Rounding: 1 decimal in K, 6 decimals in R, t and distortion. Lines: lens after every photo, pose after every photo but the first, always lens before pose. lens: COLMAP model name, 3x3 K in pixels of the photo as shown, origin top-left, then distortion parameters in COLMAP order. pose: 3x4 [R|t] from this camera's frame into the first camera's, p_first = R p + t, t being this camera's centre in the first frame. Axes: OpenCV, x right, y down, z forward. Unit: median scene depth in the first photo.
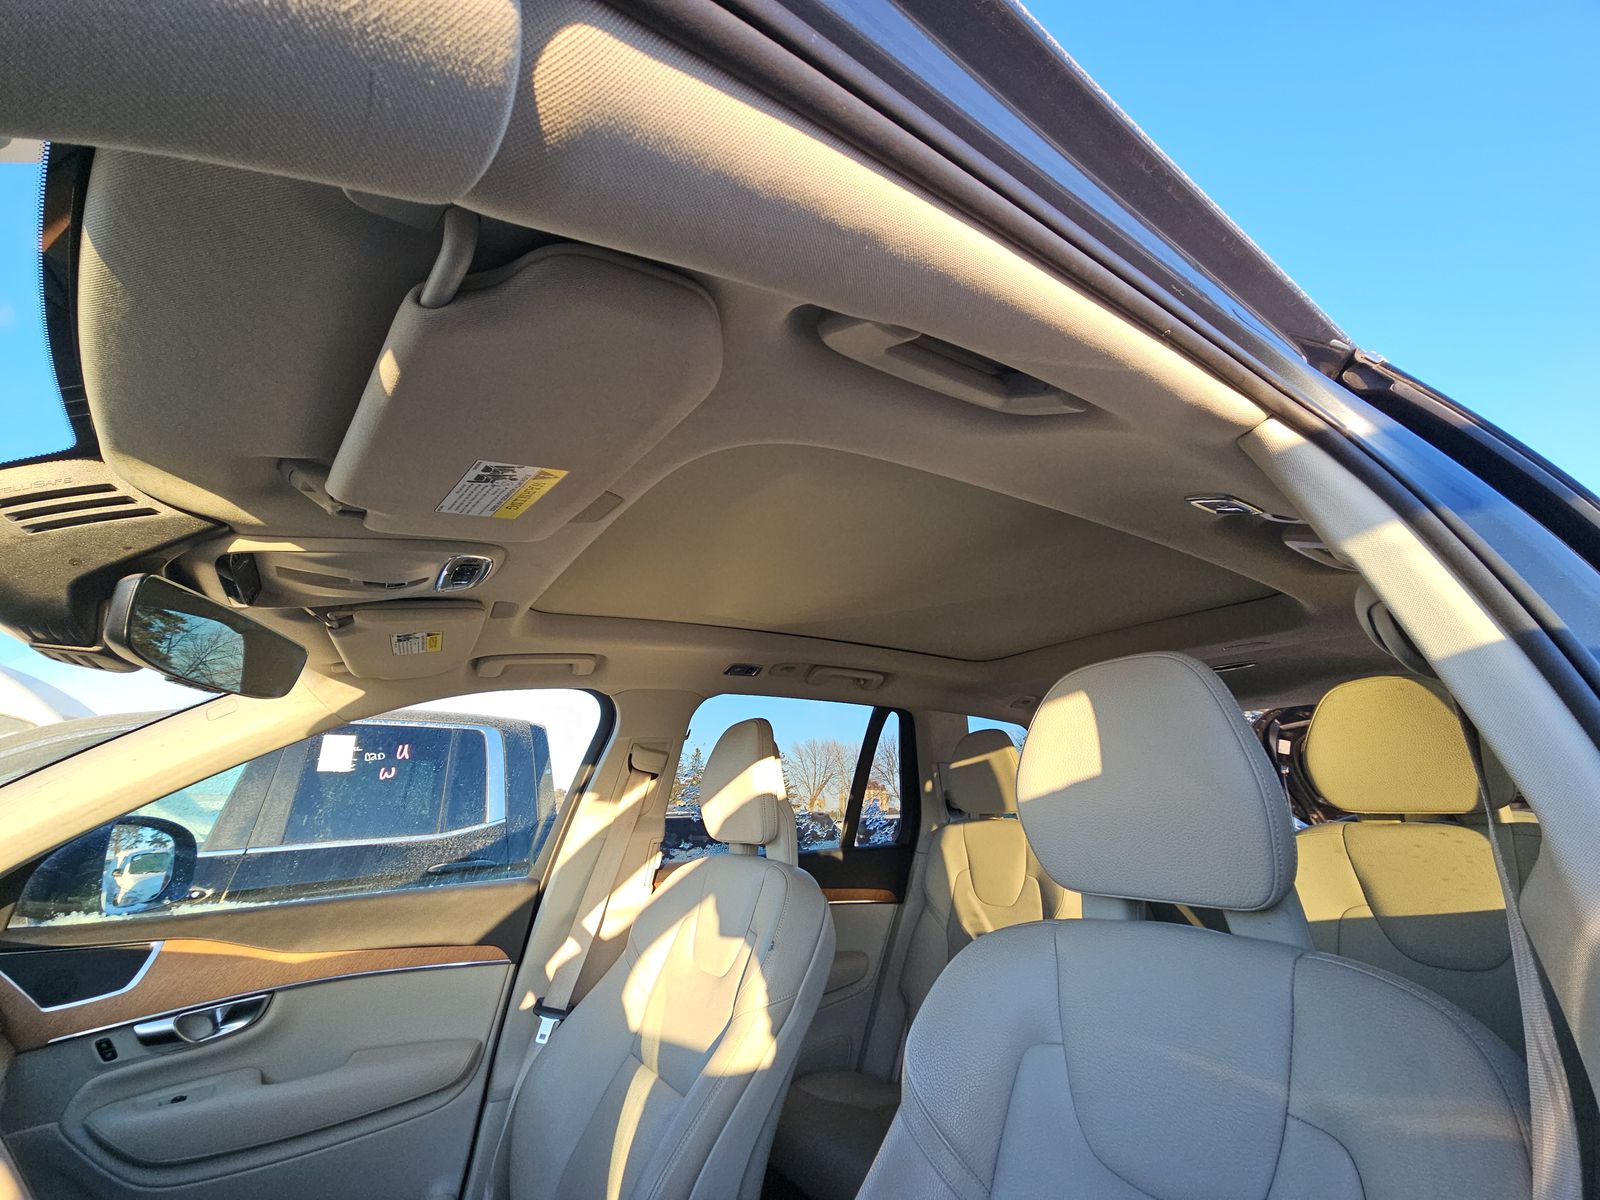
lens RADIAL K [[653.9, 0, 788.1], [0, 653.9, 597.8], [0, 0, 1]] dist [0.009093, -0.007393]
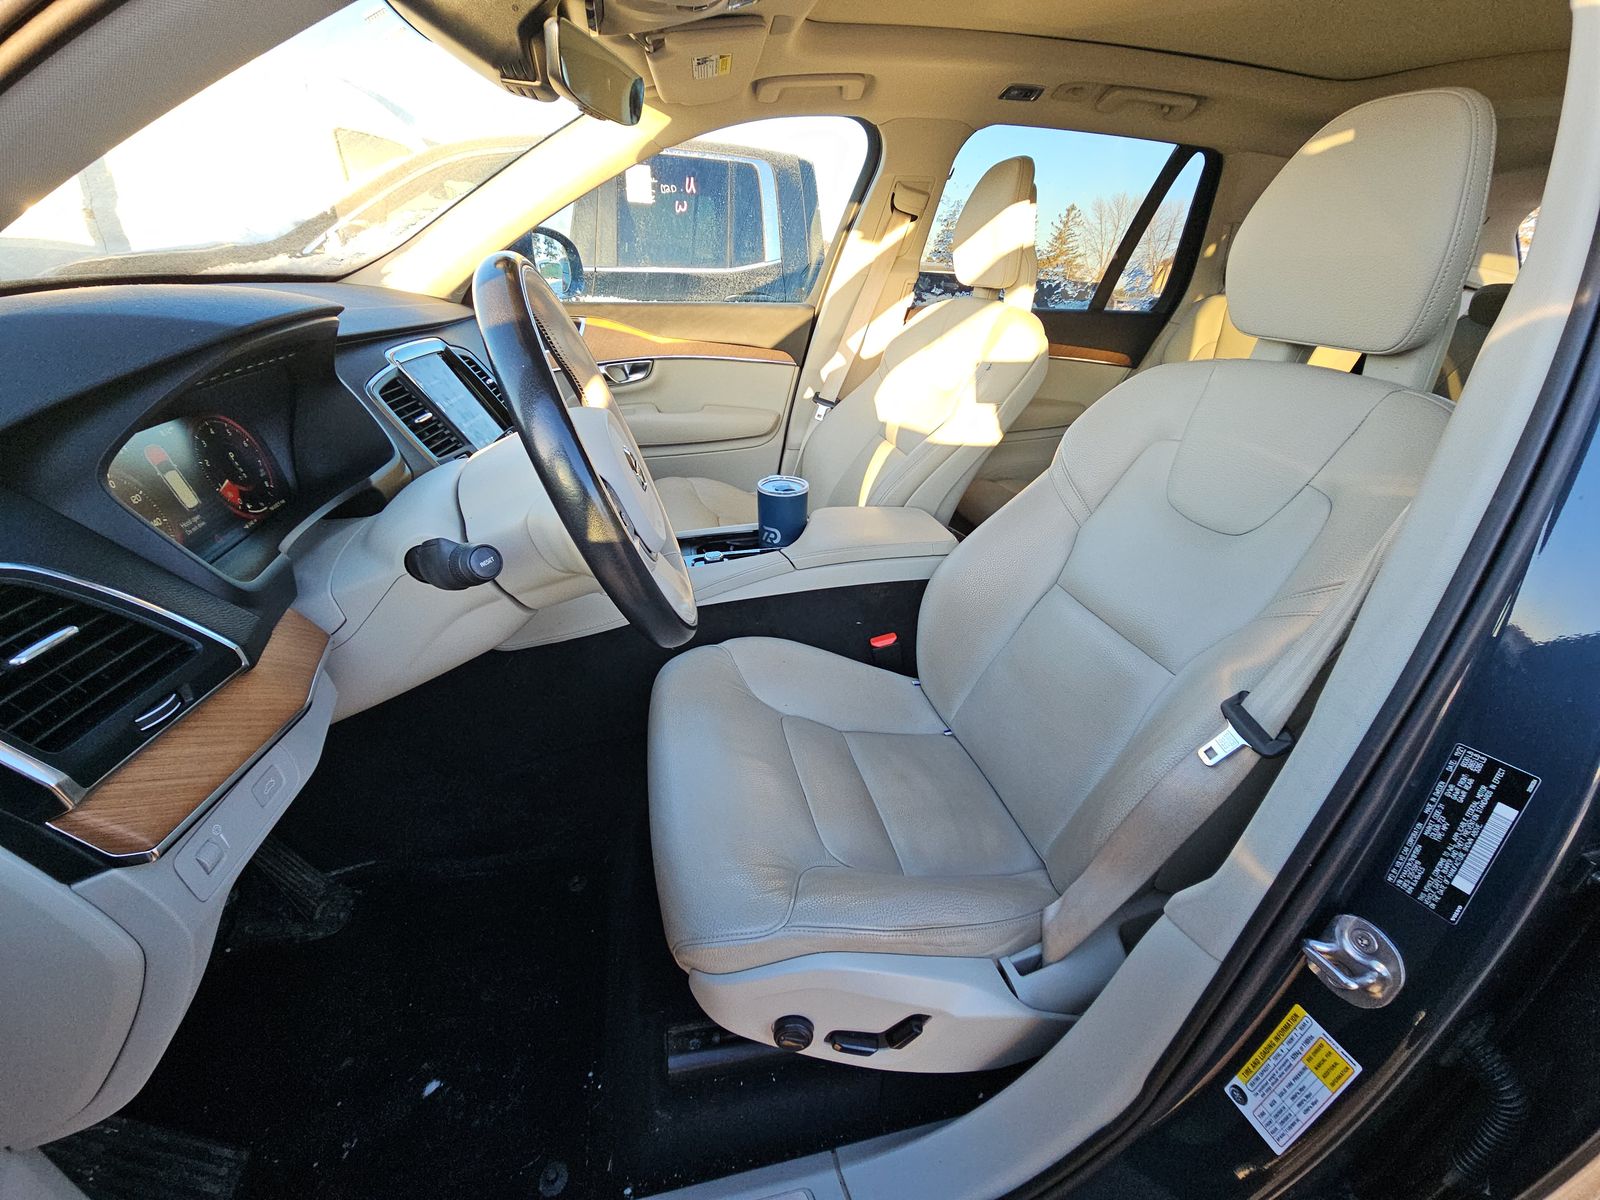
lens RADIAL K [[653.9, 0, 788.1], [0, 653.9, 597.8], [0, 0, 1]] dist [0.009093, -0.007393]
pose [[0.929833, 0.224280, -0.291734, 0.057853], [0.043506, 0.720232, 0.692368, -0.031398], [0.365400, -0.656478, 0.659938, -0.194083]]
